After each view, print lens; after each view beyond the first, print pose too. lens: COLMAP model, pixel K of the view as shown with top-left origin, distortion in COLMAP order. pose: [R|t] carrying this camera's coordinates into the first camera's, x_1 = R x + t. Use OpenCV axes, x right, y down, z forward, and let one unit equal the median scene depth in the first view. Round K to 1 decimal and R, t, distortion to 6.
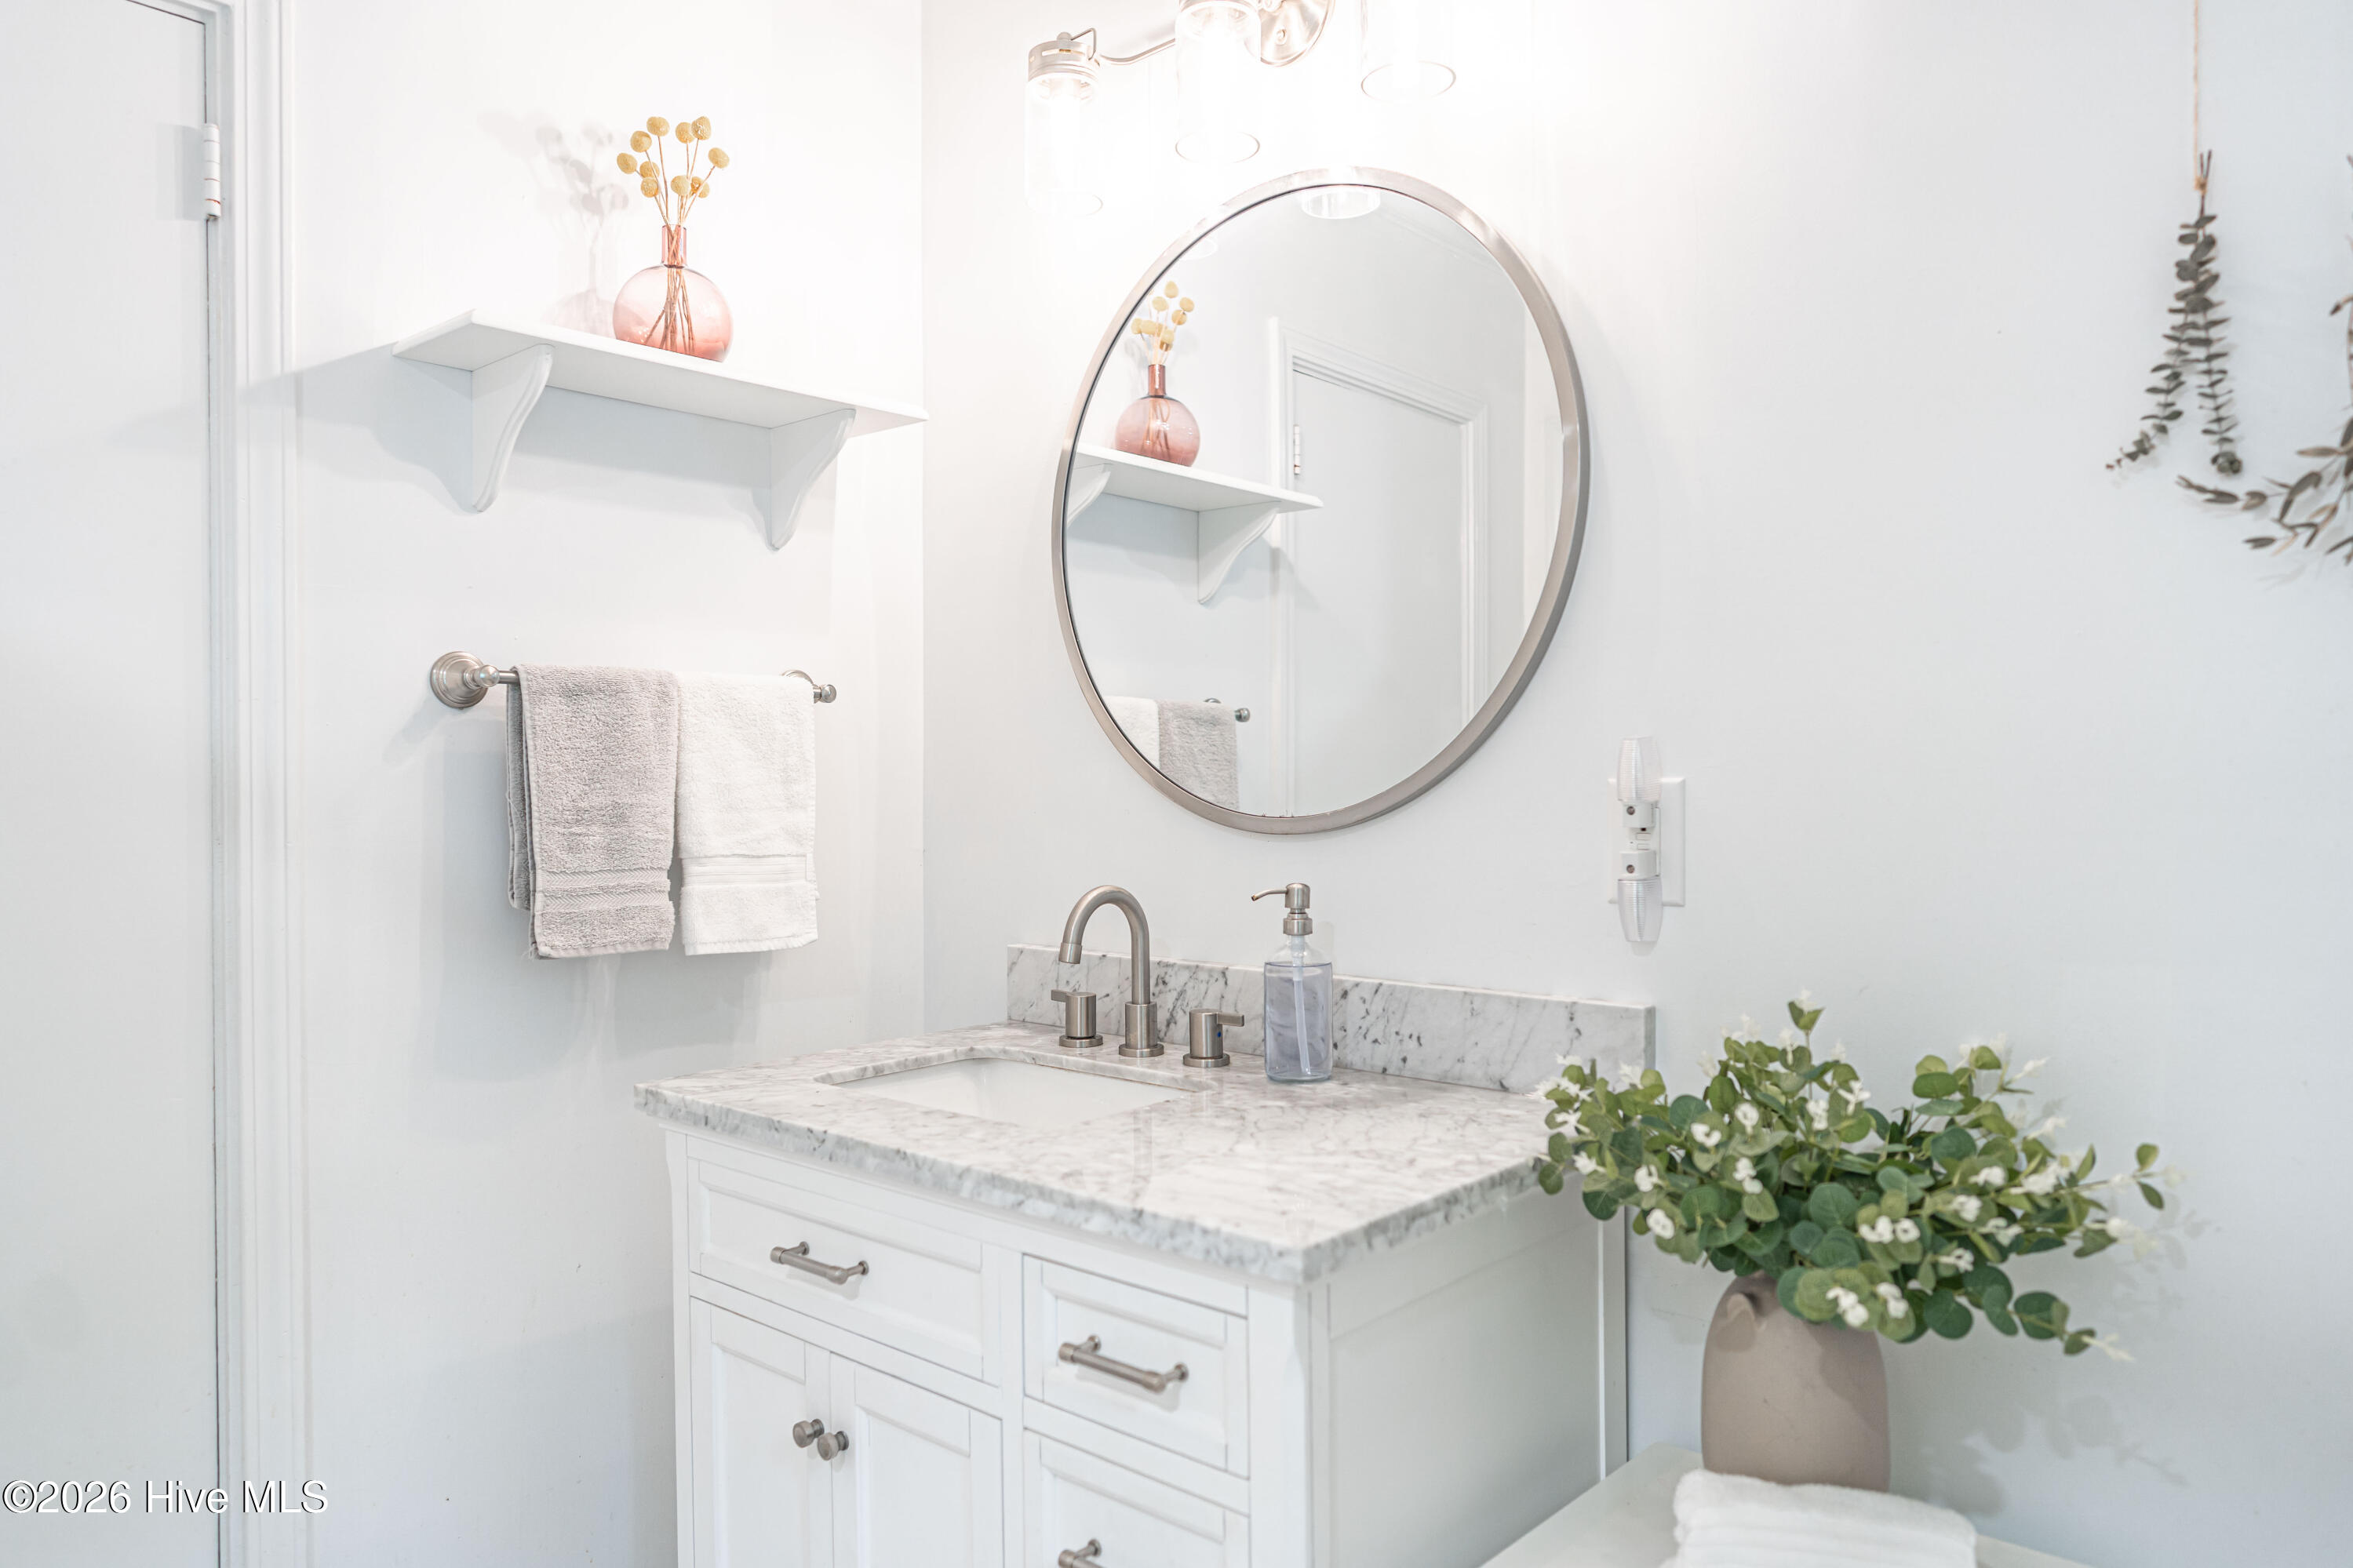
lens RADIAL K [[1601.0, 0, 1160.9], [0, 1601.0, 786.3], [0, 0, 1]] dist [-0.006500, -0.000684]
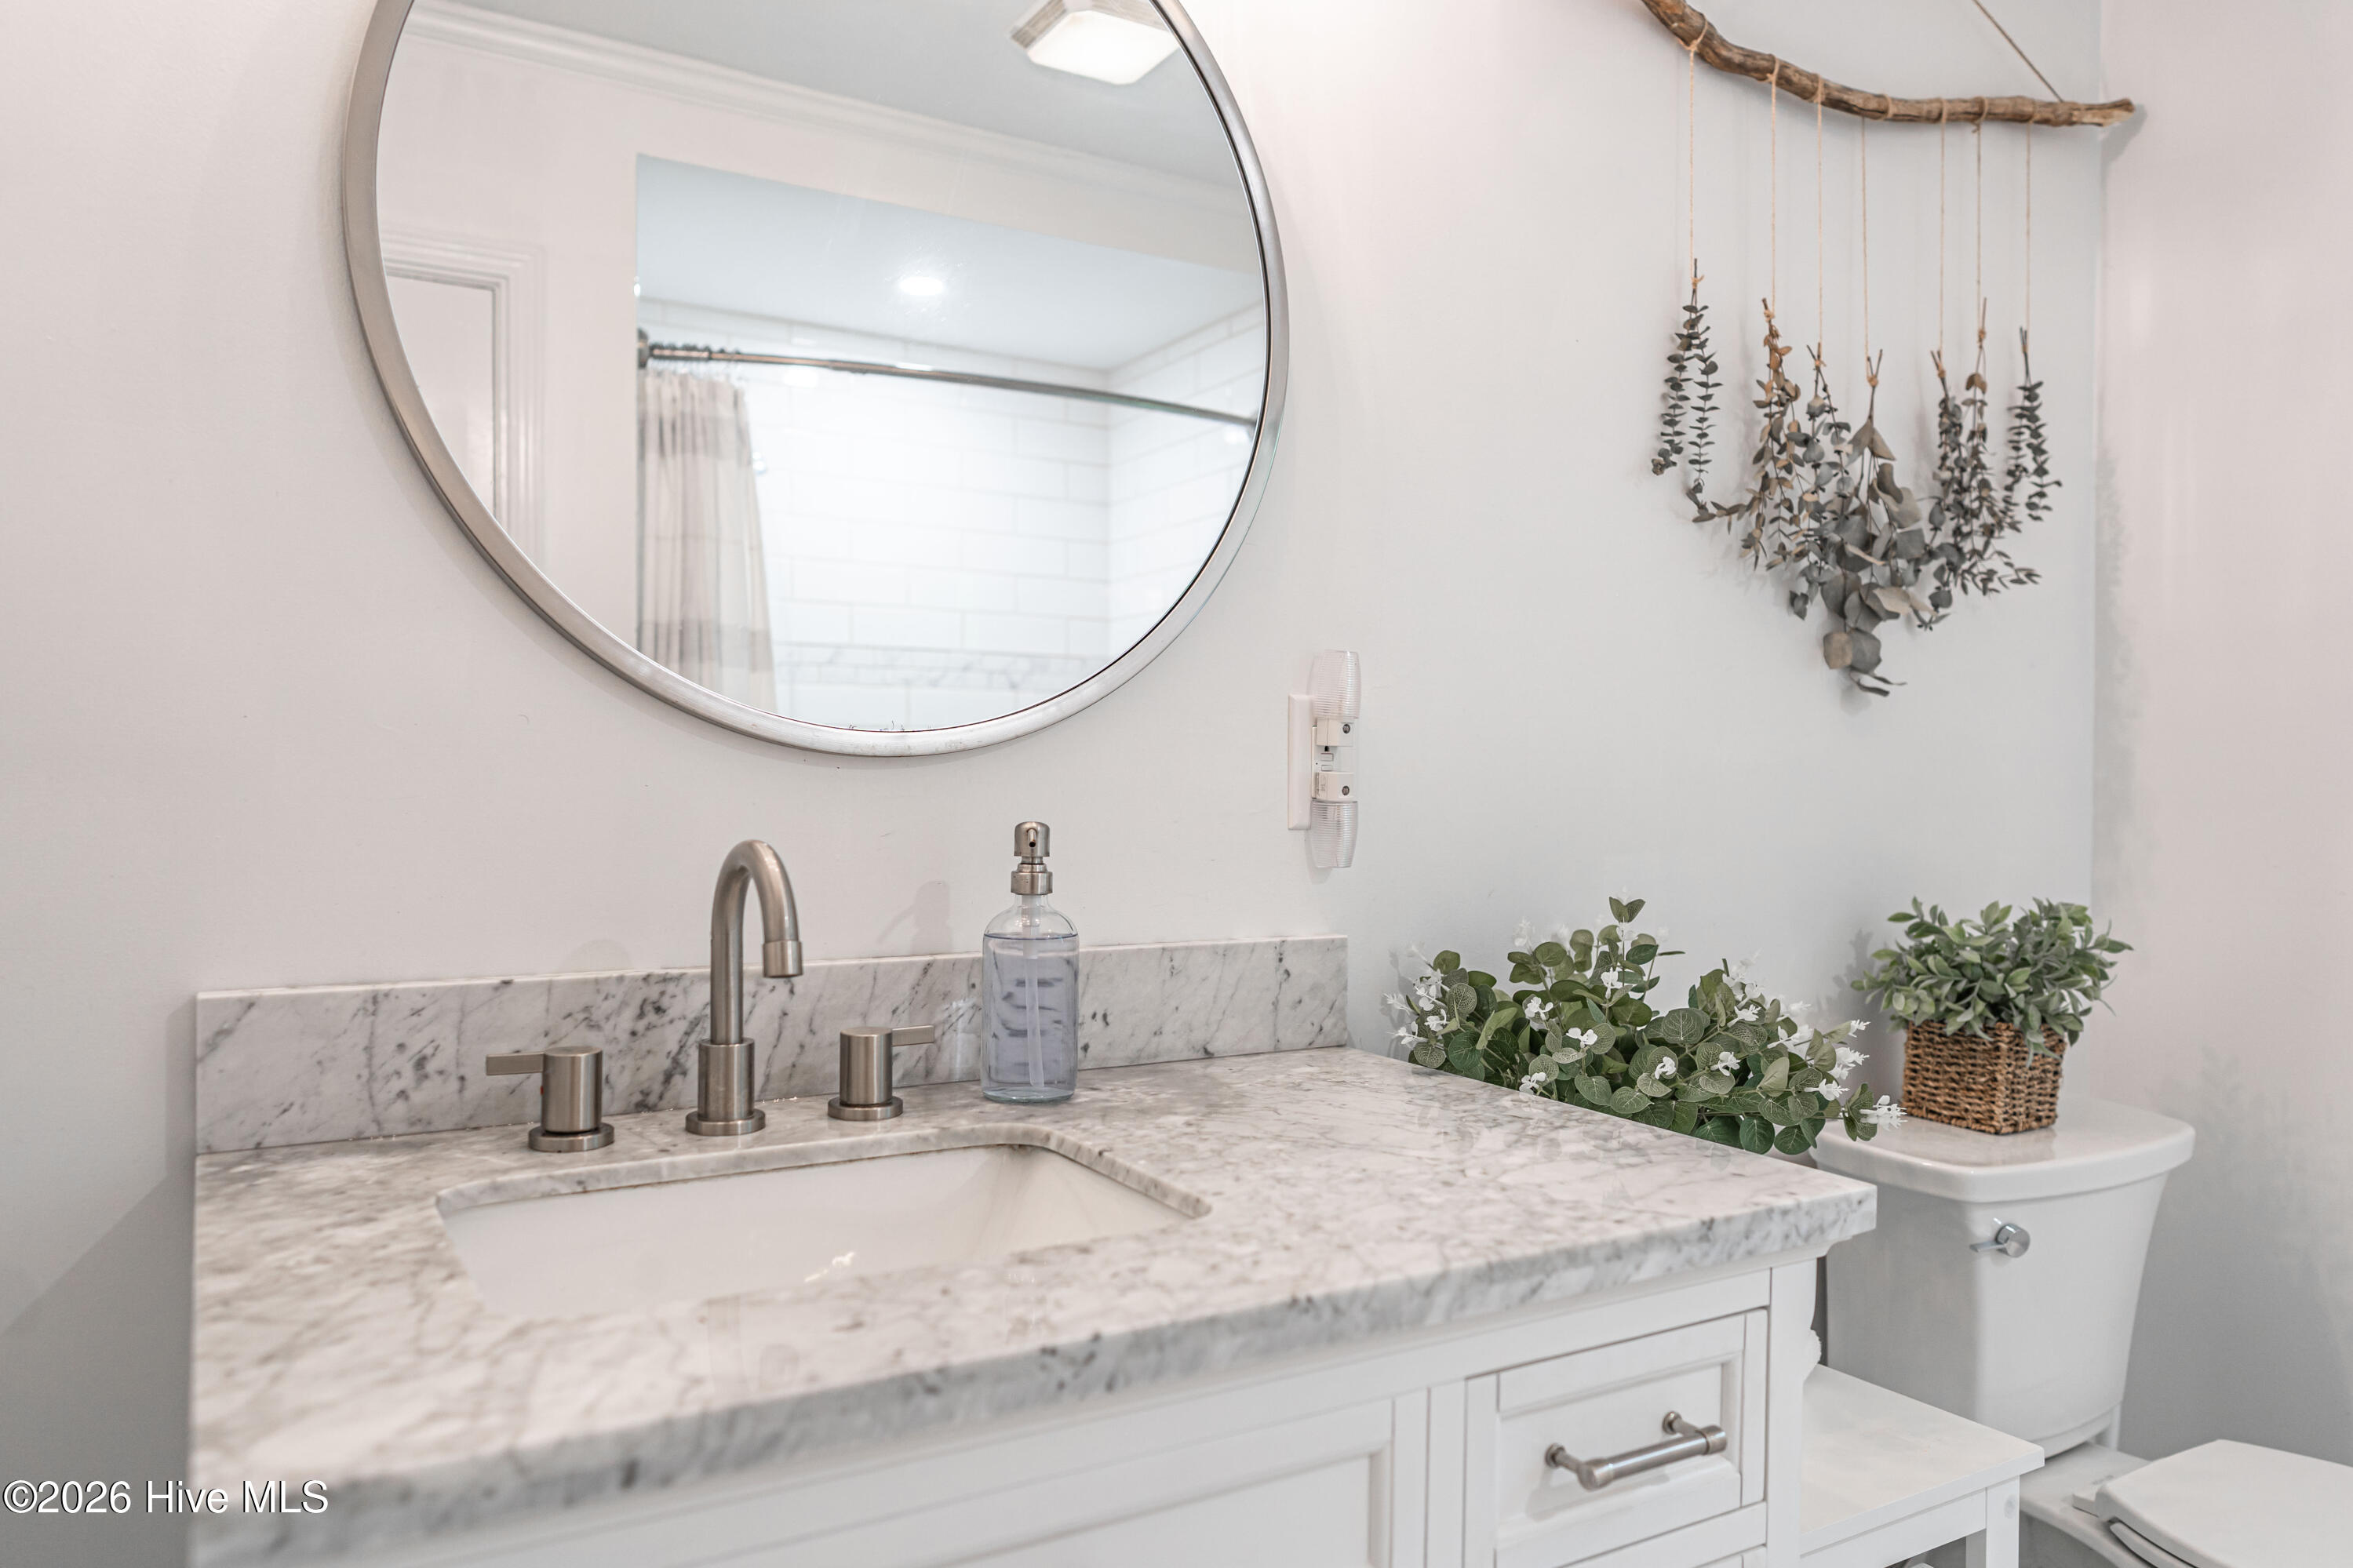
lens RADIAL K [[1601.0, 0, 1160.9], [0, 1601.0, 786.3], [0, 0, 1]] dist [-0.006500, -0.000684]
pose [[0.295022, 0.006062, 0.955471, -0.605873], [-0.002905, 0.999981, -0.005447, 0.051353], [-0.955486, -0.001168, 0.295034, 0.776236]]
